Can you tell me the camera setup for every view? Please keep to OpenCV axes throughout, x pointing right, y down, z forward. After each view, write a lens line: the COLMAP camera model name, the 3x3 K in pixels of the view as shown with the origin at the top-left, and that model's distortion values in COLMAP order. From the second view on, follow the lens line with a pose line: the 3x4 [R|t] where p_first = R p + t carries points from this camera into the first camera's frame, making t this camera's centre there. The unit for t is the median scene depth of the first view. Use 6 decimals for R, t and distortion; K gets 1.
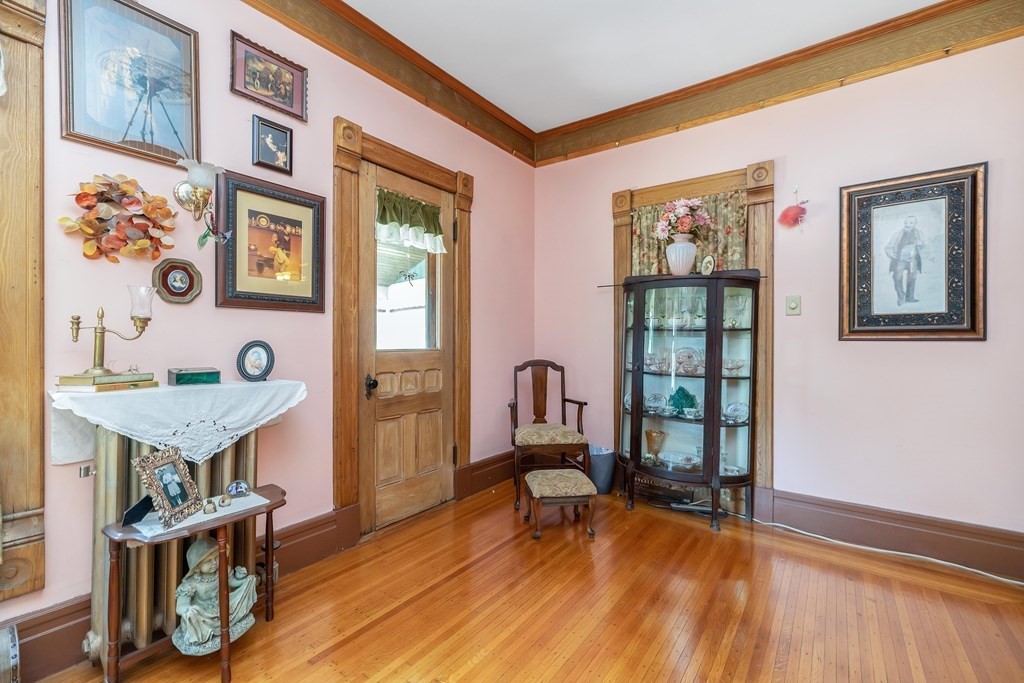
lens RADIAL K [[438.0, 0, 516.5], [0, 438.0, 339.5], [0, 0, 1]] dist [-0.000942, -0.000169]
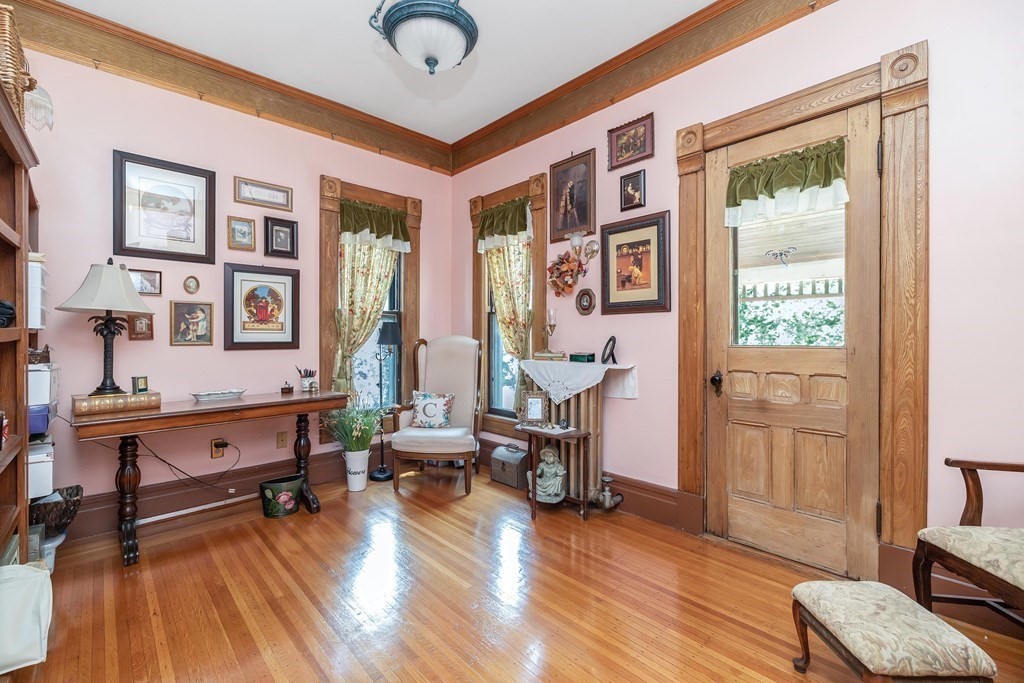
lens RADIAL K [[438.0, 0, 516.5], [0, 438.0, 339.5], [0, 0, 1]] dist [-0.000942, -0.000169]
pose [[-0.178872, -0.000767, -0.983872, 0.795554], [0.003204, 0.999994, -0.001362, 0.013208], [0.983867, -0.003396, -0.178869, 0.857093]]
